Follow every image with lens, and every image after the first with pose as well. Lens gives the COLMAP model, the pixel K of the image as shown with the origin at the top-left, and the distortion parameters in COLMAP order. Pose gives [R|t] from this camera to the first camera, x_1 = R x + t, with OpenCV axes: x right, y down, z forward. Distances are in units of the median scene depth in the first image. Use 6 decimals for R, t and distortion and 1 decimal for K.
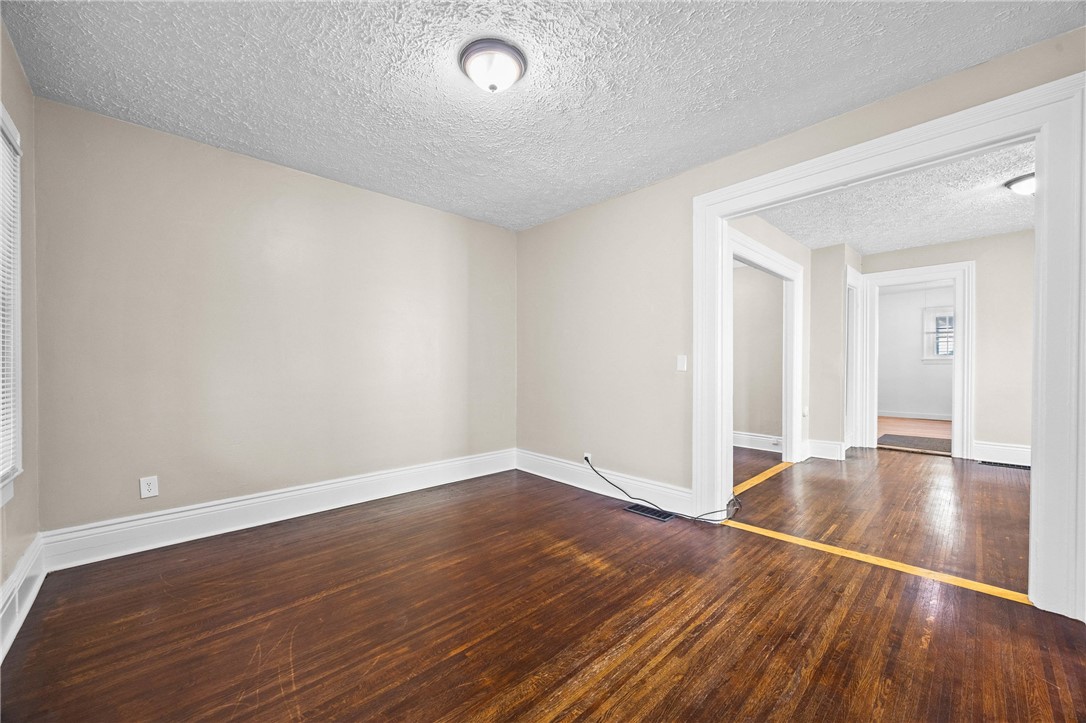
lens RADIAL K [[418.8, 0, 549.9], [0, 418.8, 369.4], [0, 0, 1]] dist [0.001101, 0.000250]
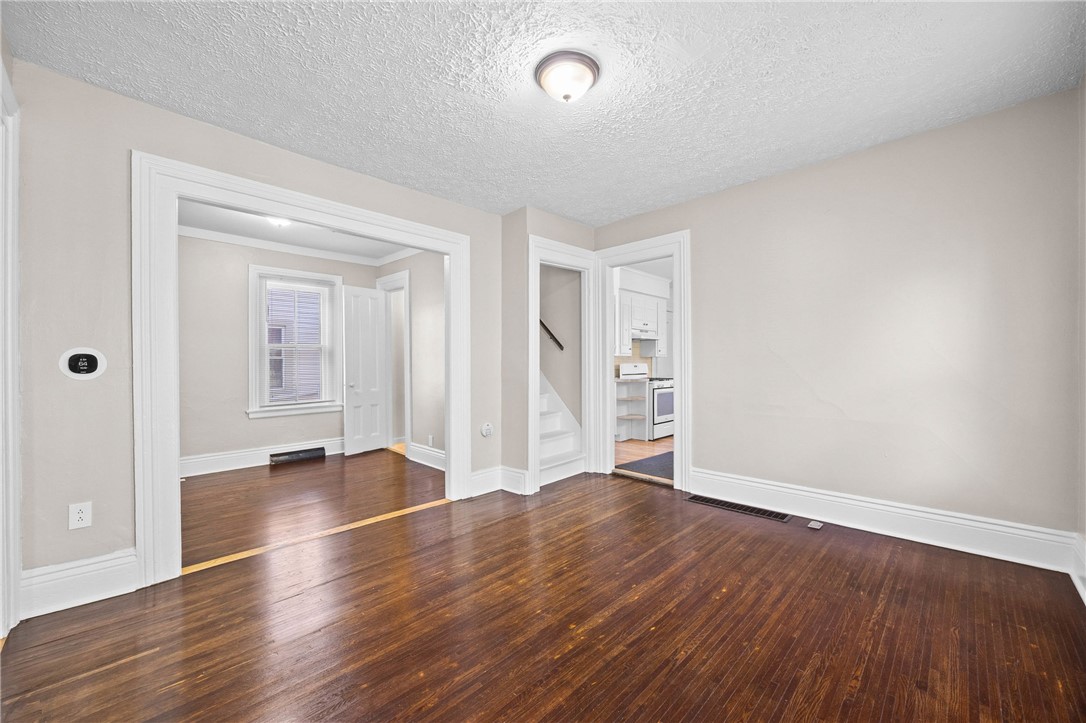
lens RADIAL K [[433.9, 0, 542.4], [0, 433.9, 363.9], [0, 0, 1]] dist [0.000797, 0.000511]
pose [[0.999414, -0.002532, 0.034149, 0.699328], [0.003084, 0.999865, -0.016113, -0.004403], [-0.034104, 0.016209, 0.999287, 0.223843]]
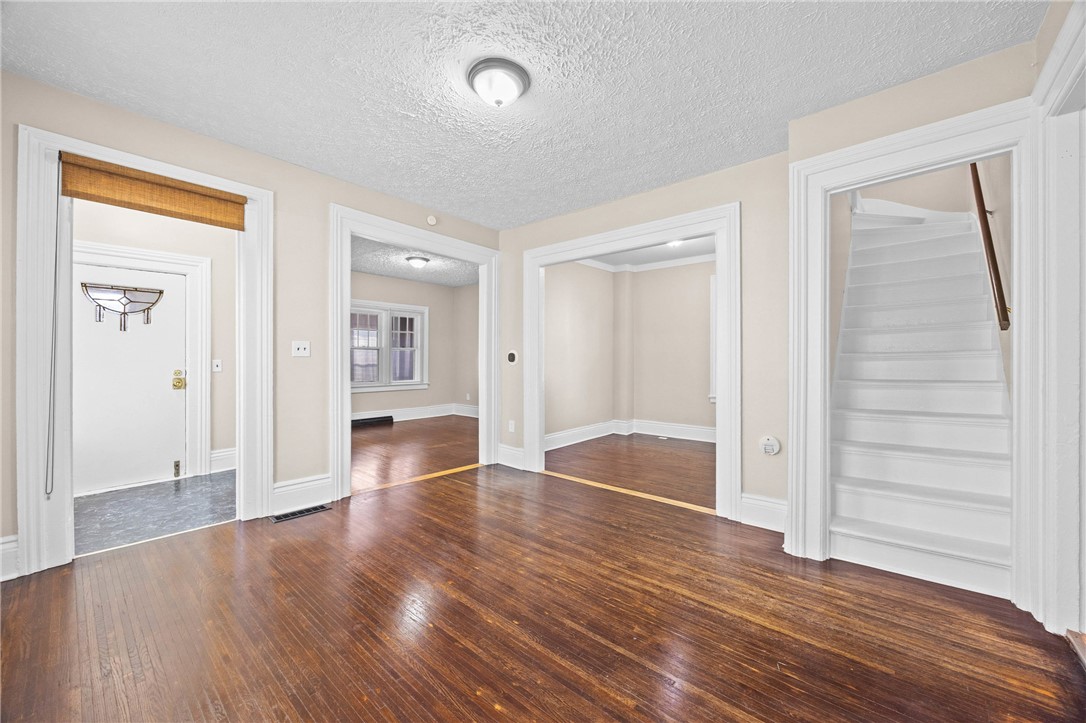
lens RADIAL K [[412.5, 0, 536.3], [0, 412.5, 358.5], [0, 0, 1]] dist [-0.001606, 0.000069]
pose [[0.083970, 0.001480, -0.996467, 1.166655], [-0.017205, 0.999852, 0.000035, -0.011791], [0.996320, 0.017141, 0.083983, 0.655442]]
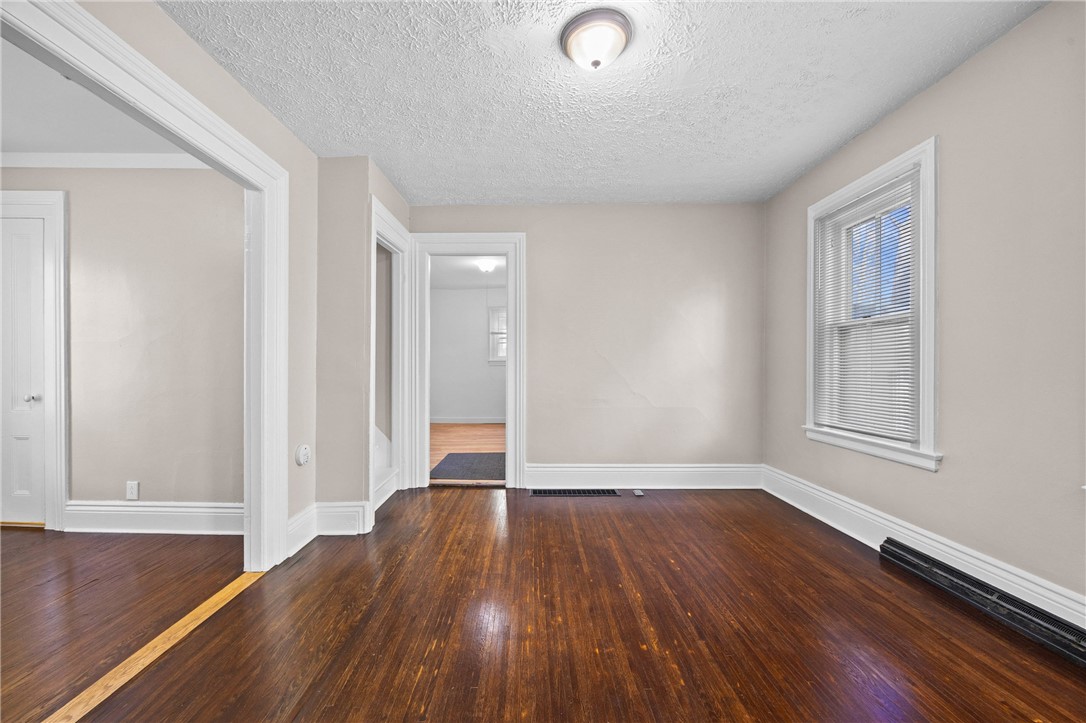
lens RADIAL K [[433.9, 0, 524.6], [0, 433.9, 366.8], [0, 0, 1]] dist [0.000797, 0.000511]
pose [[0.692369, -0.000193, 0.721544, 0.418773], [0.008484, 0.999933, -0.007874, -0.004133], [-0.721494, 0.011573, 0.692324, 0.431914]]
